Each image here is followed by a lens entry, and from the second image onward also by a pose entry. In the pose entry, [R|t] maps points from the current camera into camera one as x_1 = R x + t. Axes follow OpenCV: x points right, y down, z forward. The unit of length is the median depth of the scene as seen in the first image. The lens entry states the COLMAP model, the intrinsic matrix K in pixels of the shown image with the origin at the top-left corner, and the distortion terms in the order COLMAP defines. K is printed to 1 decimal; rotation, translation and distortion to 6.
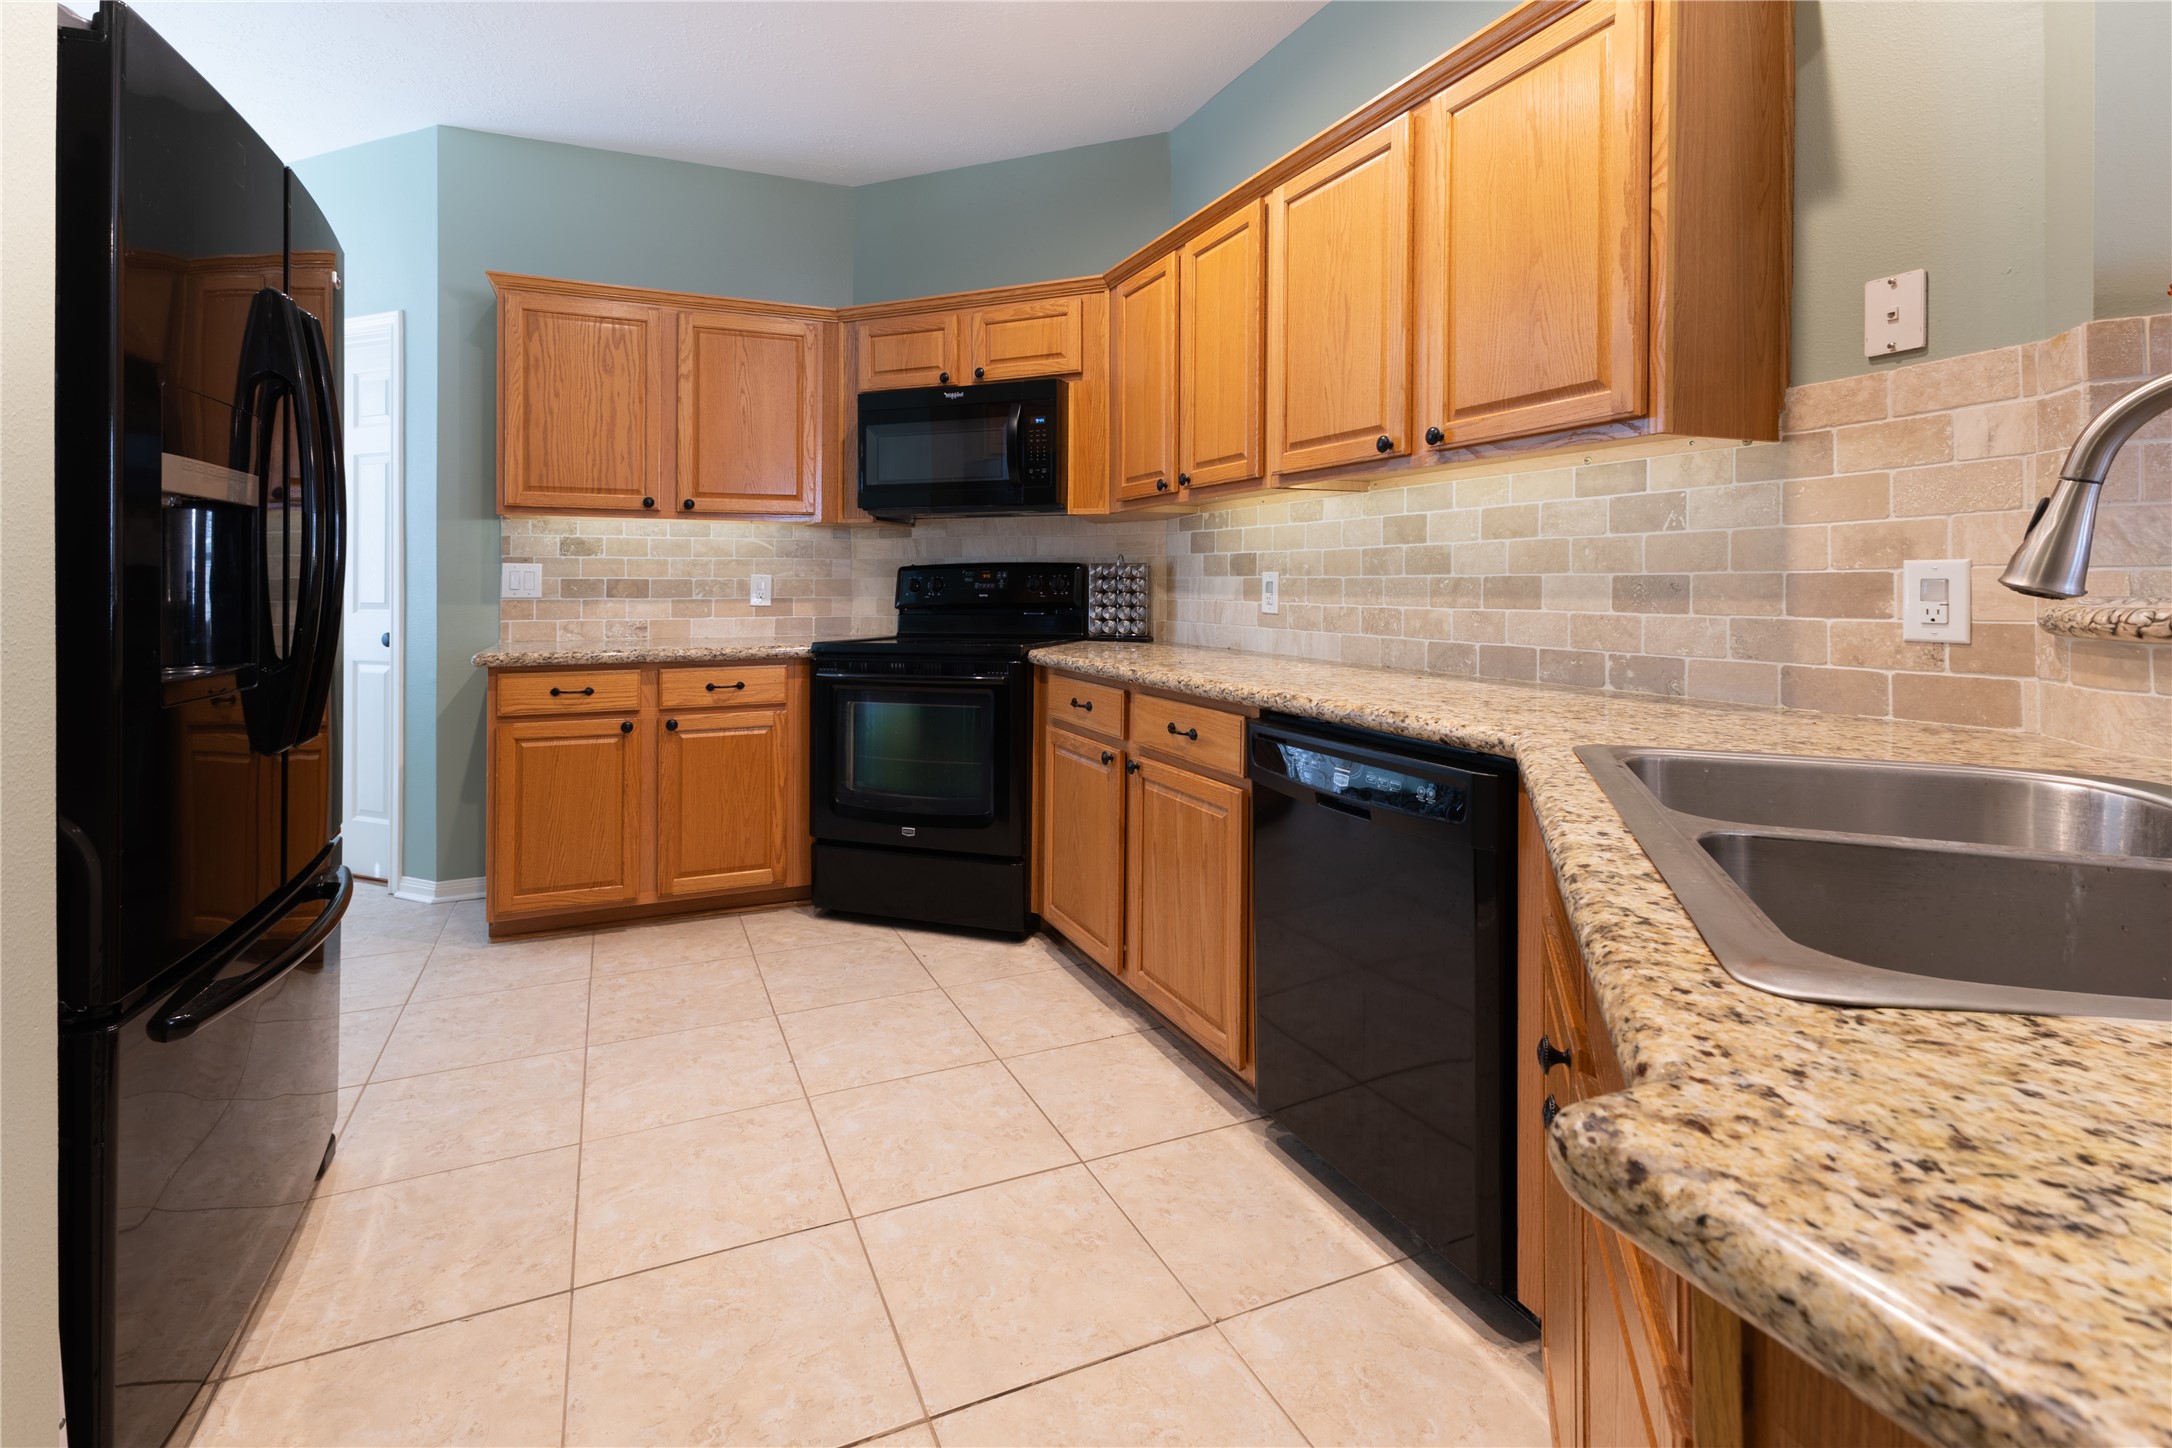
lens RADIAL K [[927.5, 0, 997.3], [0, 927.5, 575.1], [0, 0, 1]] dist [0.005463, -0.001280]
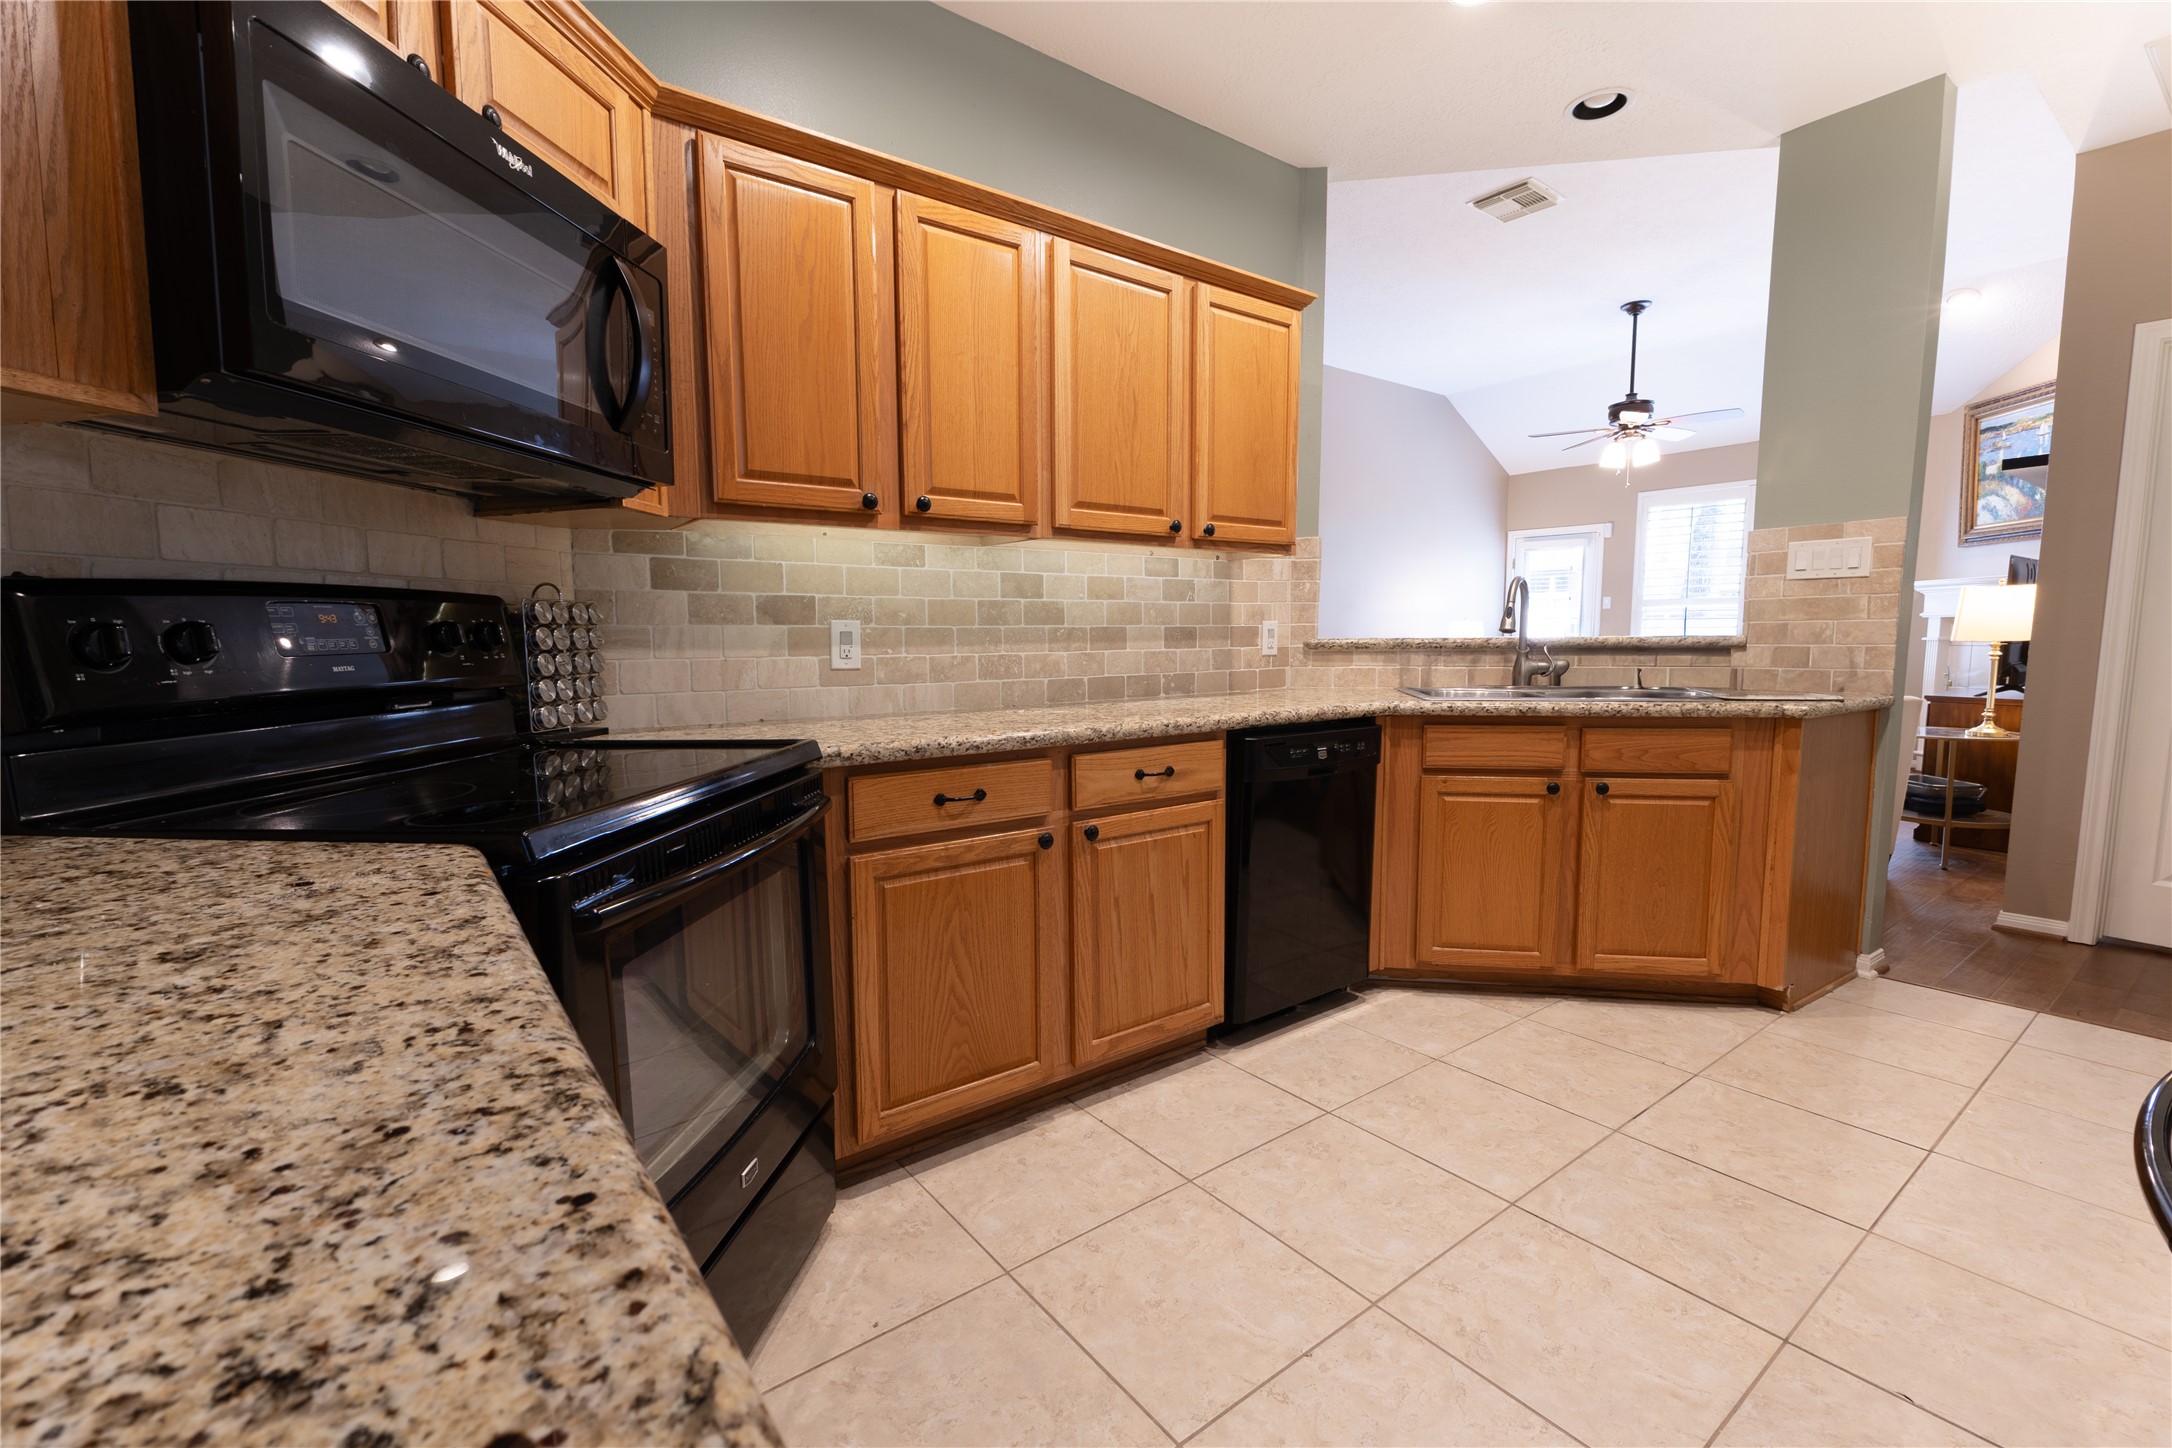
lens RADIAL K [[927.5, 0, 1107.7], [0, 927.5, 723.4], [0, 0, 1]] dist [0.005463, -0.001280]
pose [[-0.252851, -0.093302, 0.962996, -0.762885], [-0.001149, 0.995367, 0.096137, 0.011014], [-0.967505, 0.023202, -0.251787, 1.262883]]
